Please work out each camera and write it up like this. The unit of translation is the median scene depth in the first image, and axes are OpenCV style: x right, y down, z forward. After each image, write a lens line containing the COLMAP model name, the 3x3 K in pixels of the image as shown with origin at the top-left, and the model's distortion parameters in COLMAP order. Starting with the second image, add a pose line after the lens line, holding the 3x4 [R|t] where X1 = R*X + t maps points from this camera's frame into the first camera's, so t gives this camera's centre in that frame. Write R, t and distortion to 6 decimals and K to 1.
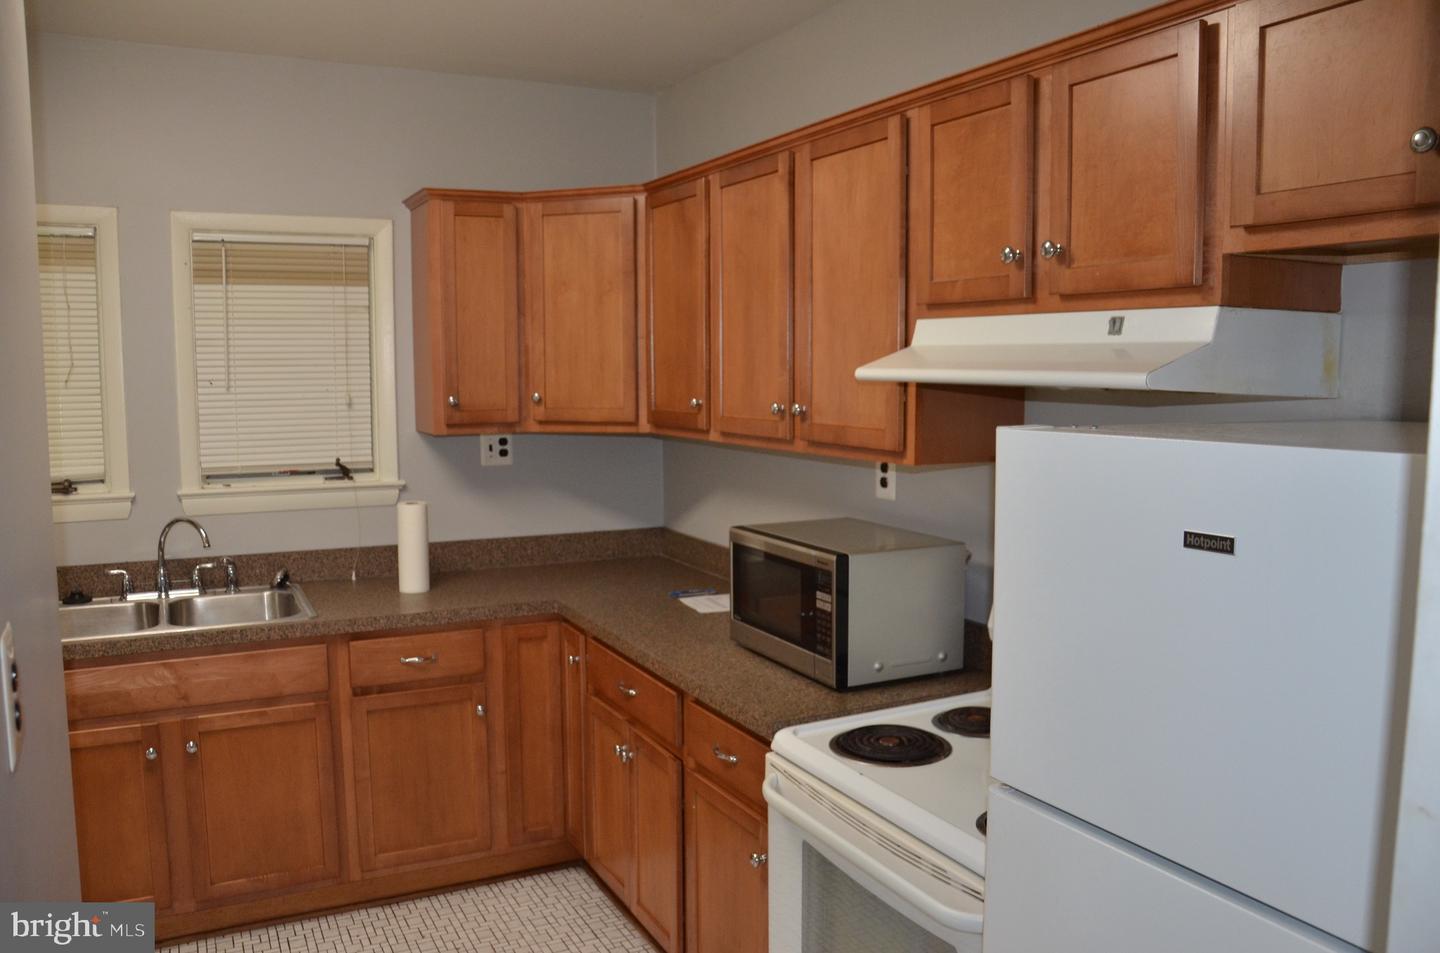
lens RADIAL K [[1148.7, 0, 727.1], [0, 1148.7, 487.2], [0, 0, 1]] dist [-0.142506, 0.118041]
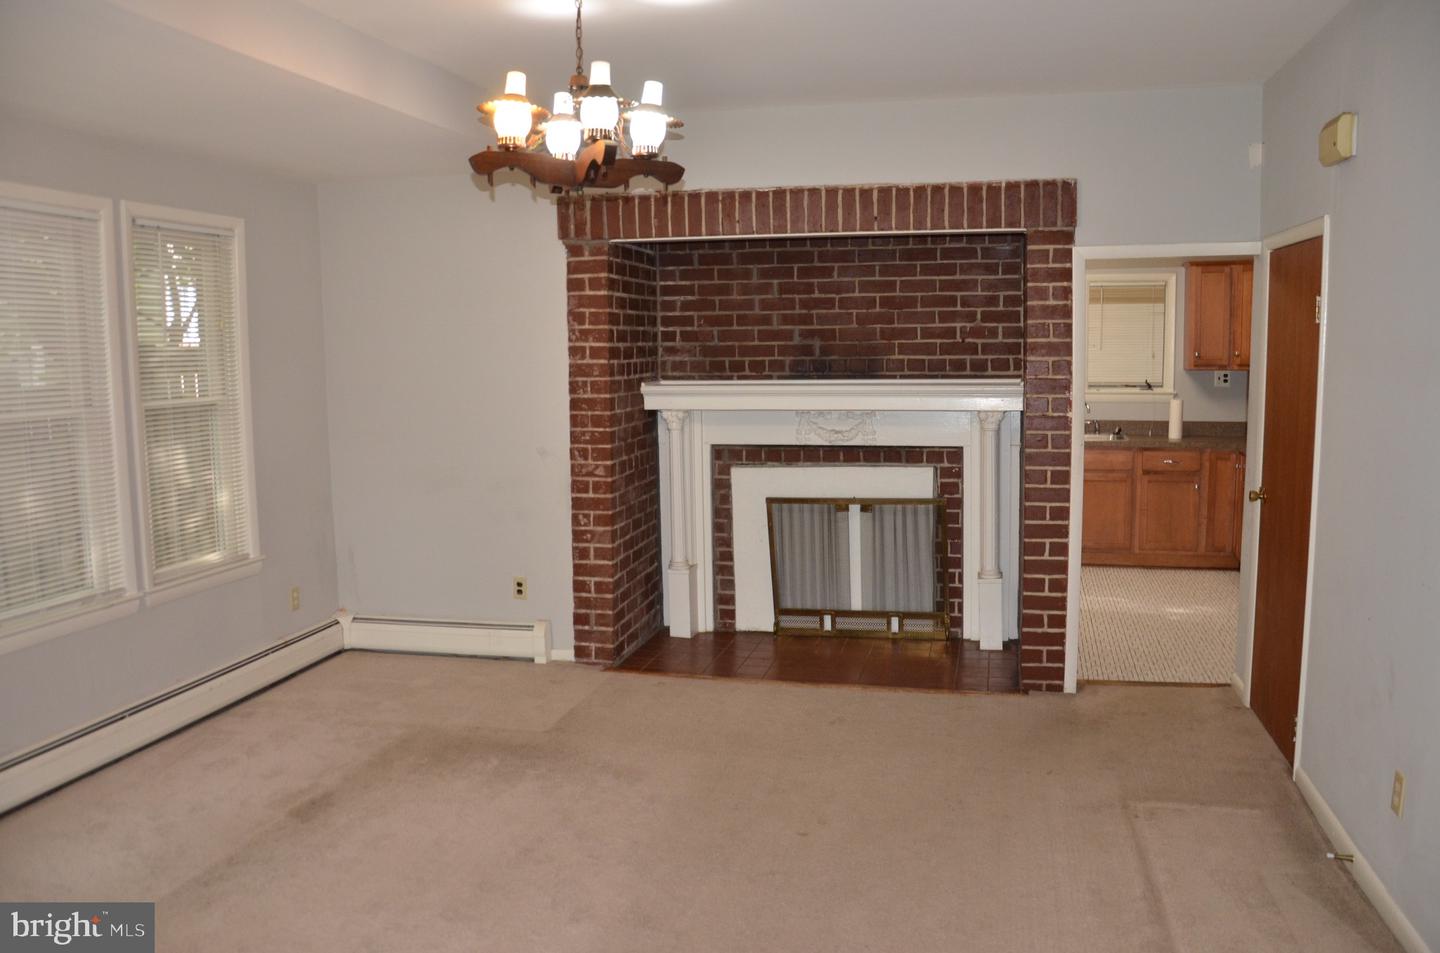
lens RADIAL K [[1148.7, 0, 721.9], [0, 1148.7, 485.4], [0, 0, 1]] dist [-0.142506, 0.118041]
pose [[0.748517, 0.073420, -0.659038, 0.541547], [-0.061892, 0.997248, 0.040803, 0.151438], [0.660221, 0.010248, 0.751002, -1.298326]]
